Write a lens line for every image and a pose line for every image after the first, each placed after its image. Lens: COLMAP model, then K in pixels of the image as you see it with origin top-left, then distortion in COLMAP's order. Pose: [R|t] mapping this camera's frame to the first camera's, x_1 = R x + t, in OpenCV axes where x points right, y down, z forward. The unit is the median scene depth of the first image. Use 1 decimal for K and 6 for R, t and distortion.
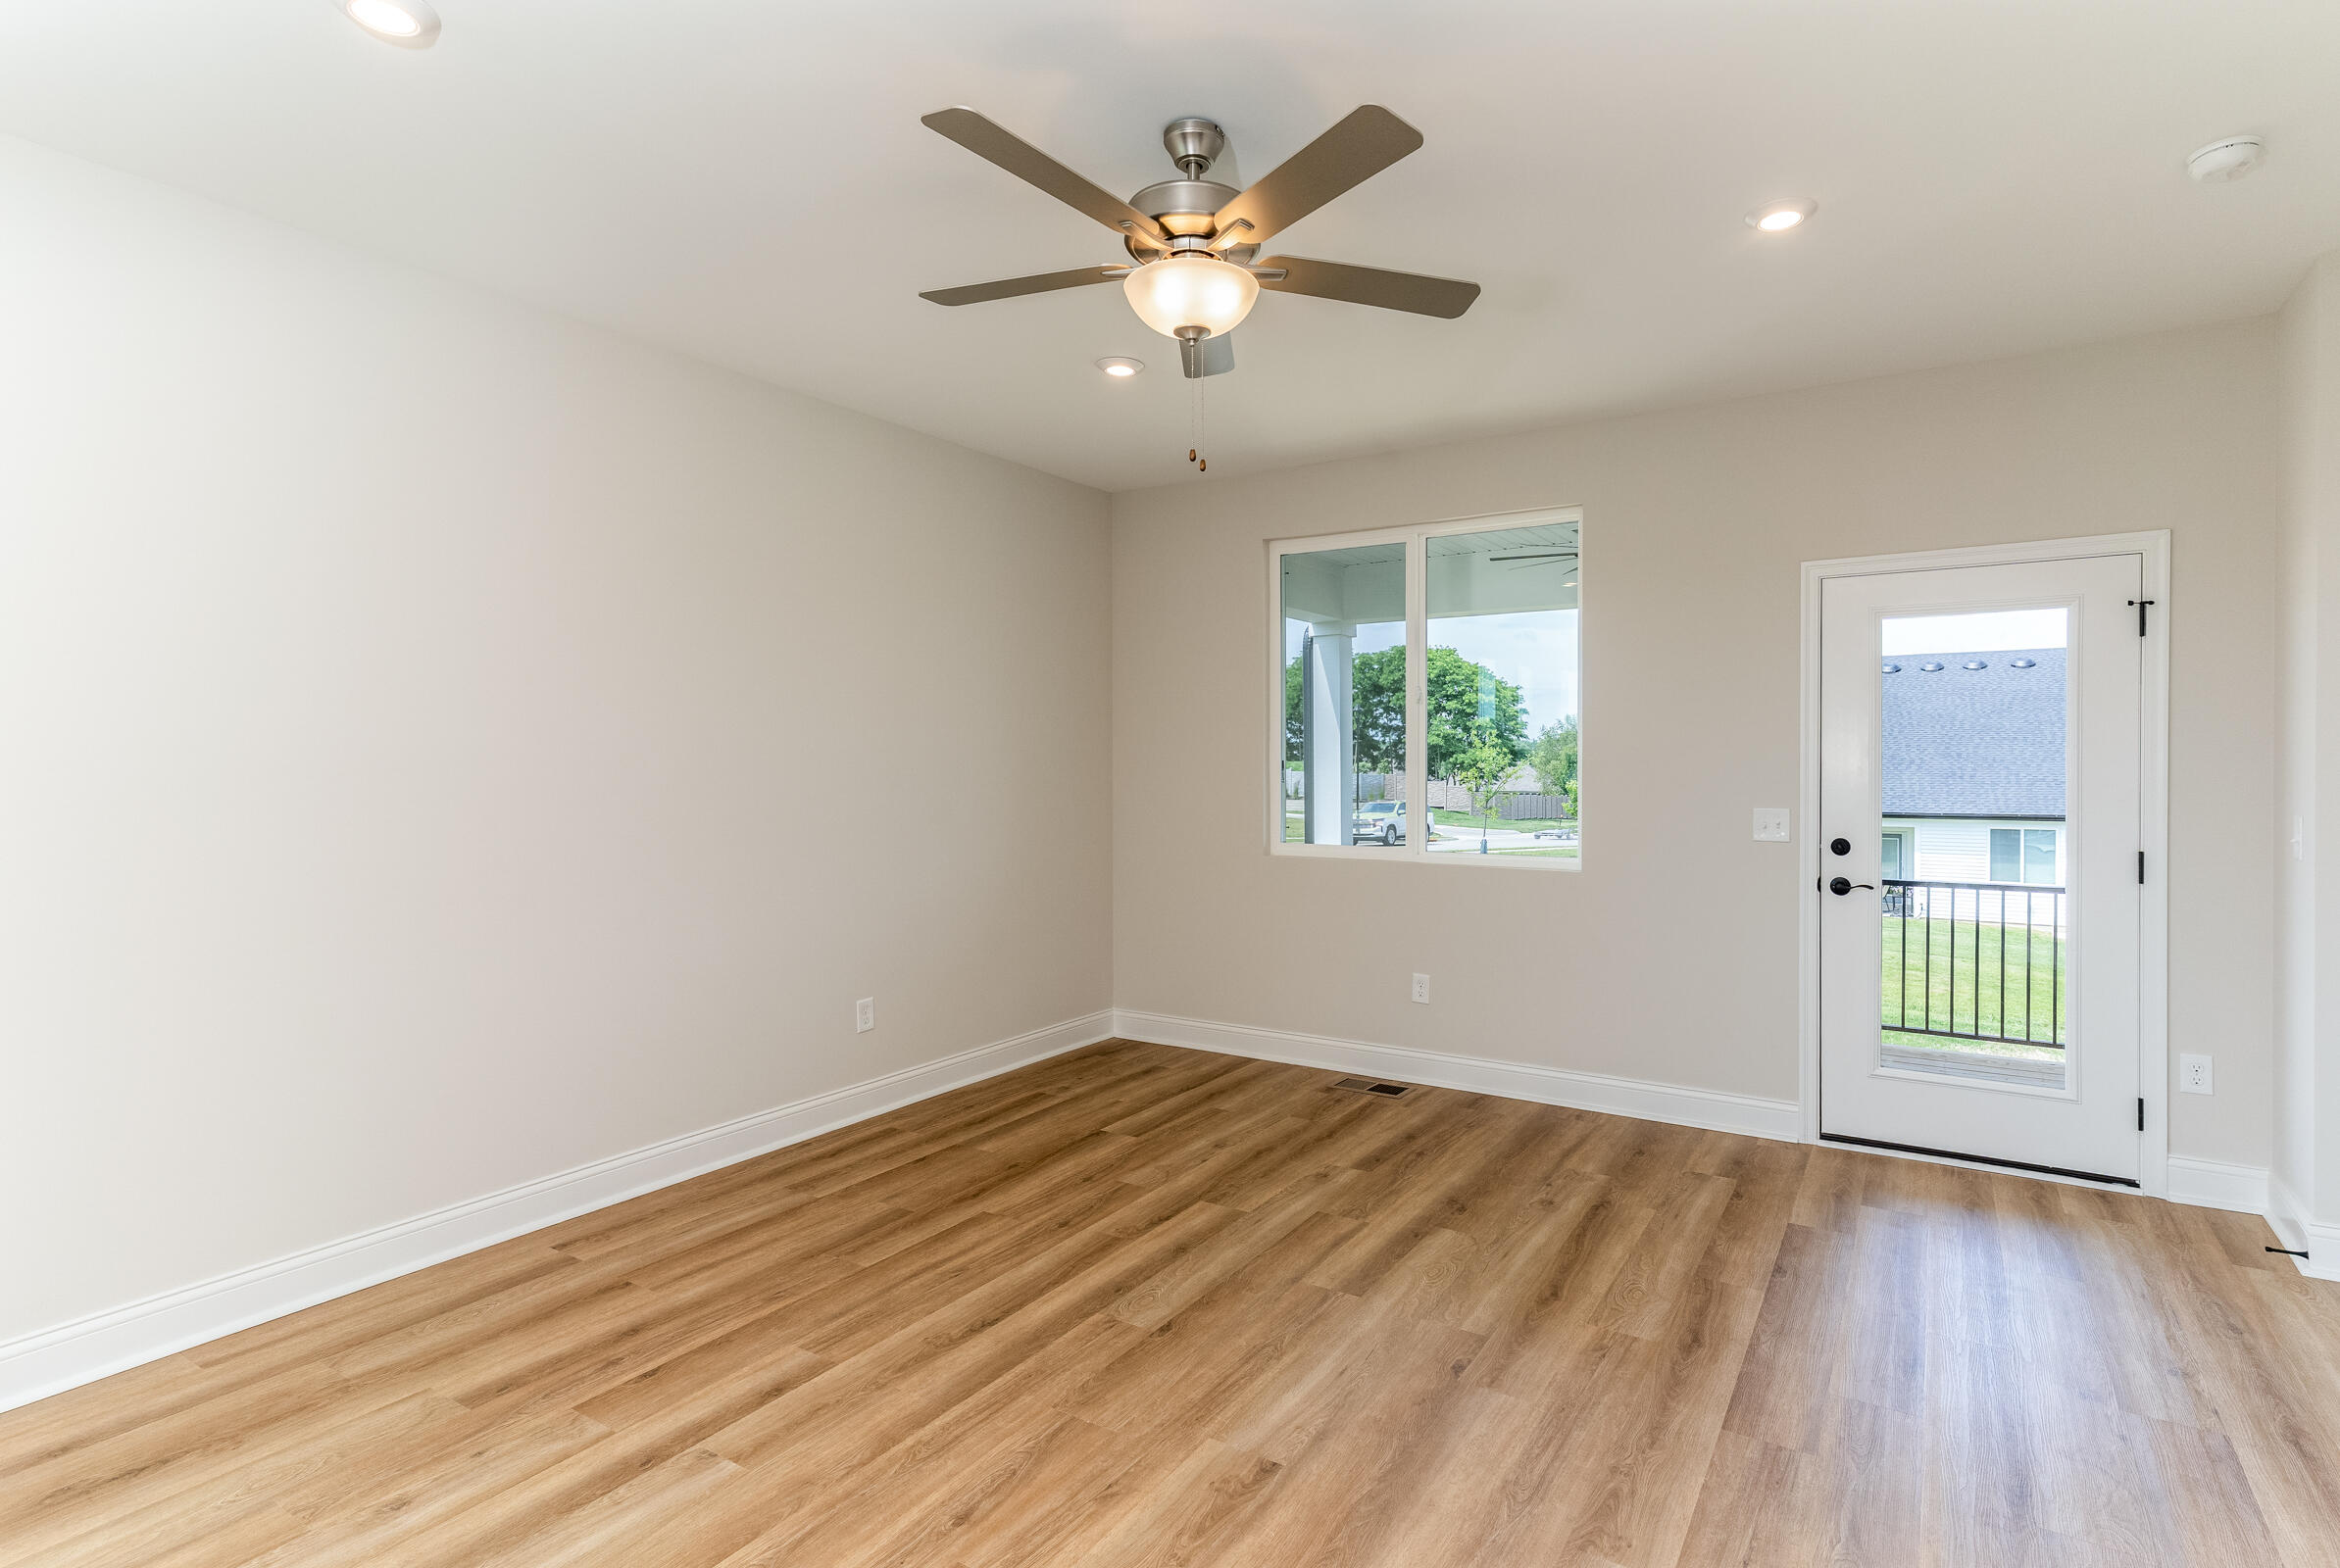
lens RADIAL K [[1143.3, 0, 1250.2], [0, 1143.3, 774.8], [0, 0, 1]] dist [0.013236, 0.000092]
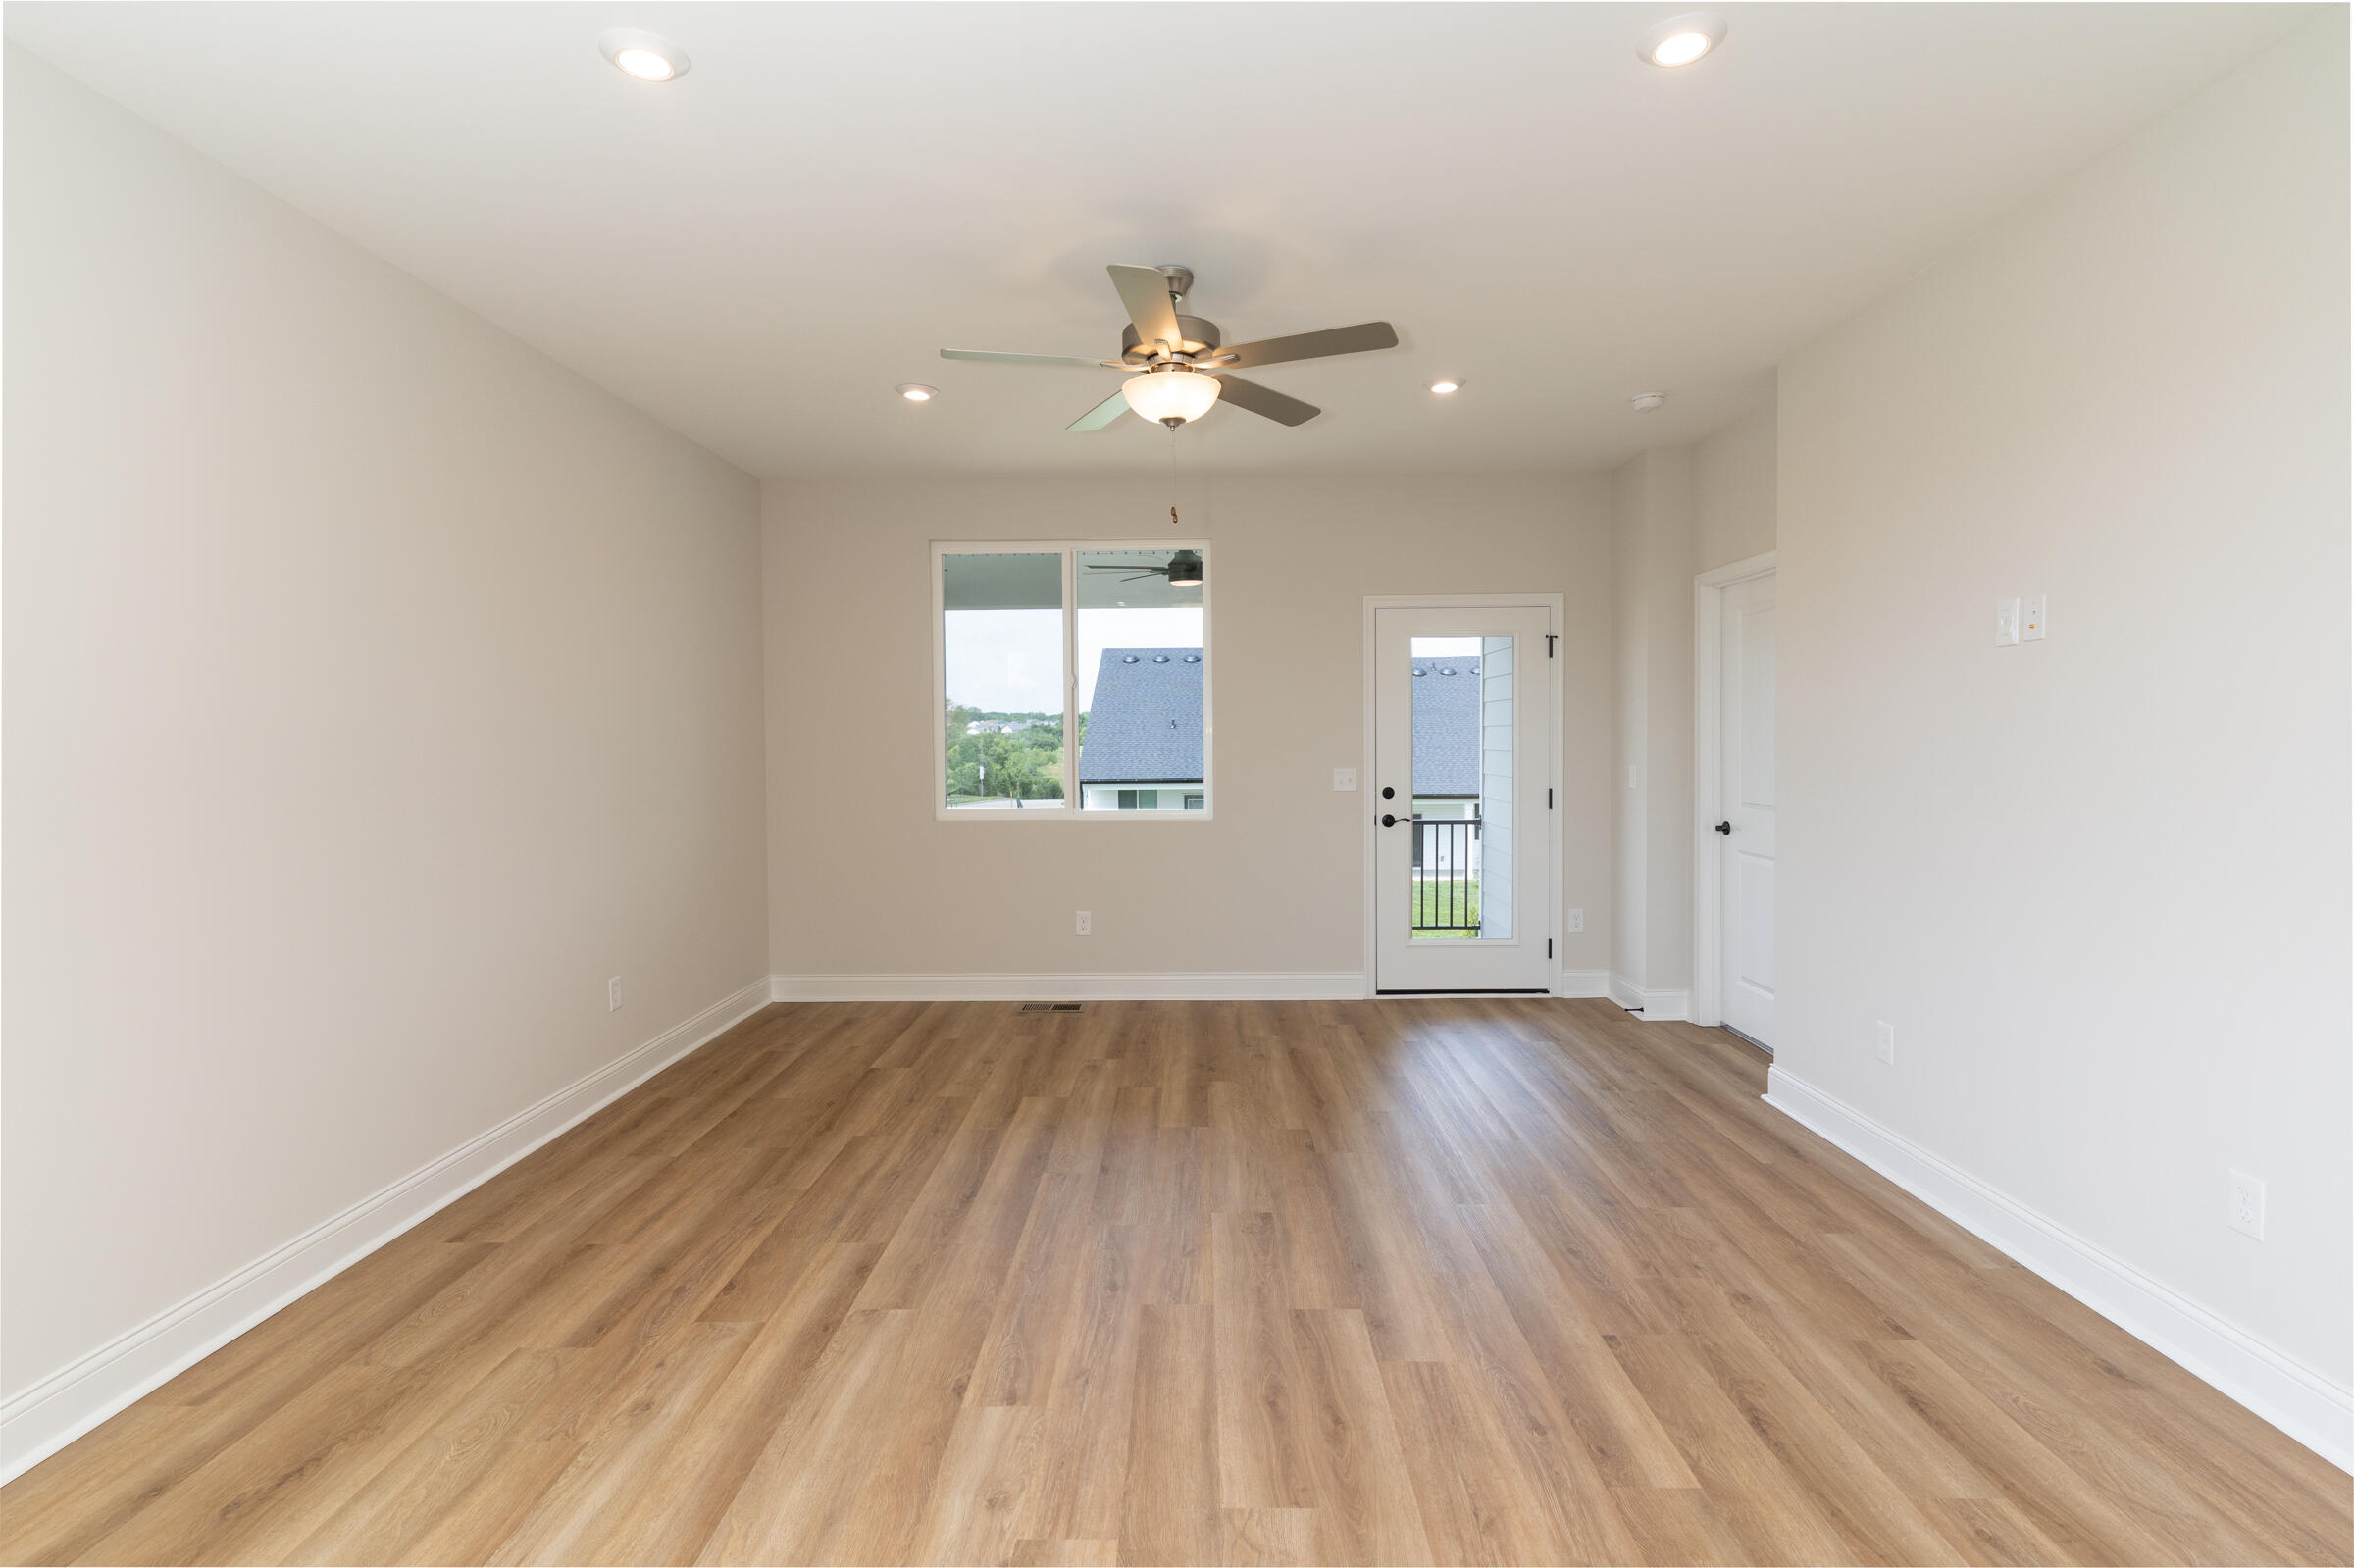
lens RADIAL K [[1117.3, 0, 1182.8], [0, 1117.3, 775.2], [0, 0, 1]] dist [0.001019, 0.000638]
pose [[0.863374, -0.022889, 0.504045, -0.489166], [0.011841, 0.999615, 0.025110, 0.000743], [-0.504425, -0.015711, 0.863312, -0.109205]]
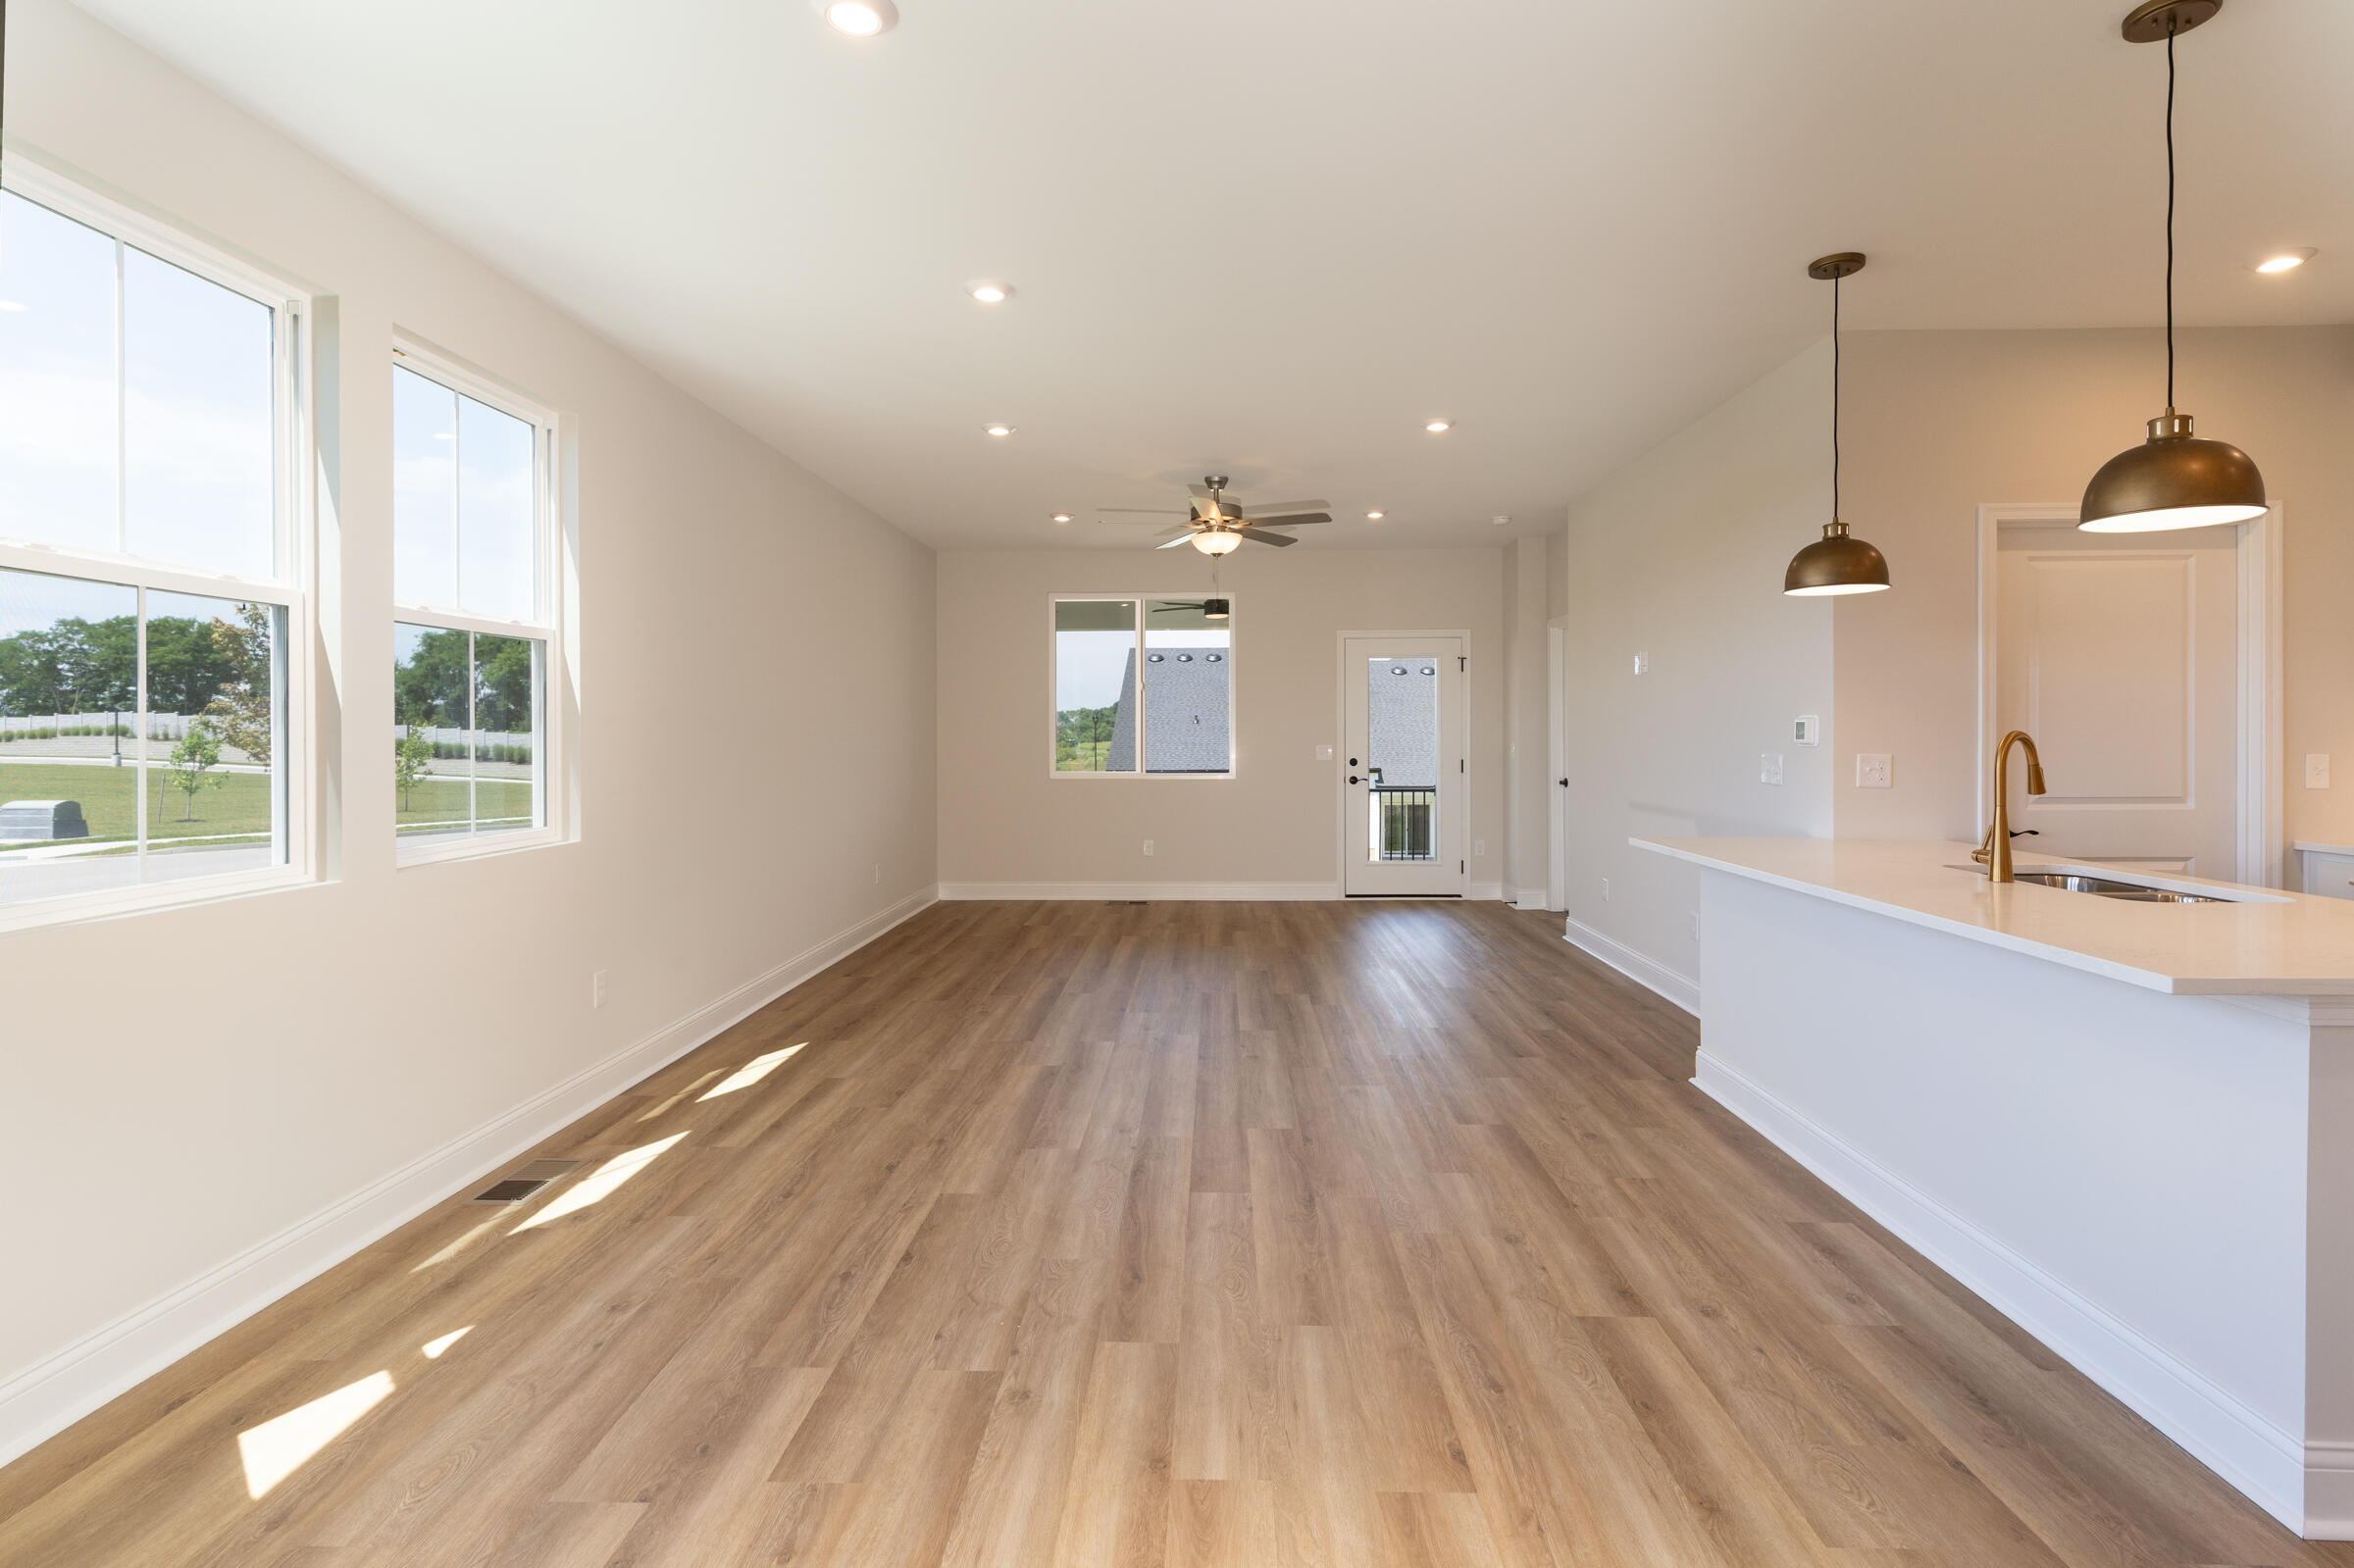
lens RADIAL K [[1133.1, 0, 1188.5], [0, 1133.1, 739.6], [0, 0, 1]] dist [0.001953, 0.000572]
pose [[0.869502, -0.004342, 0.493911, -0.937291], [0.007183, 0.999967, -0.003855, 0.029698], [-0.493877, 0.006899, 0.869504, -0.818136]]
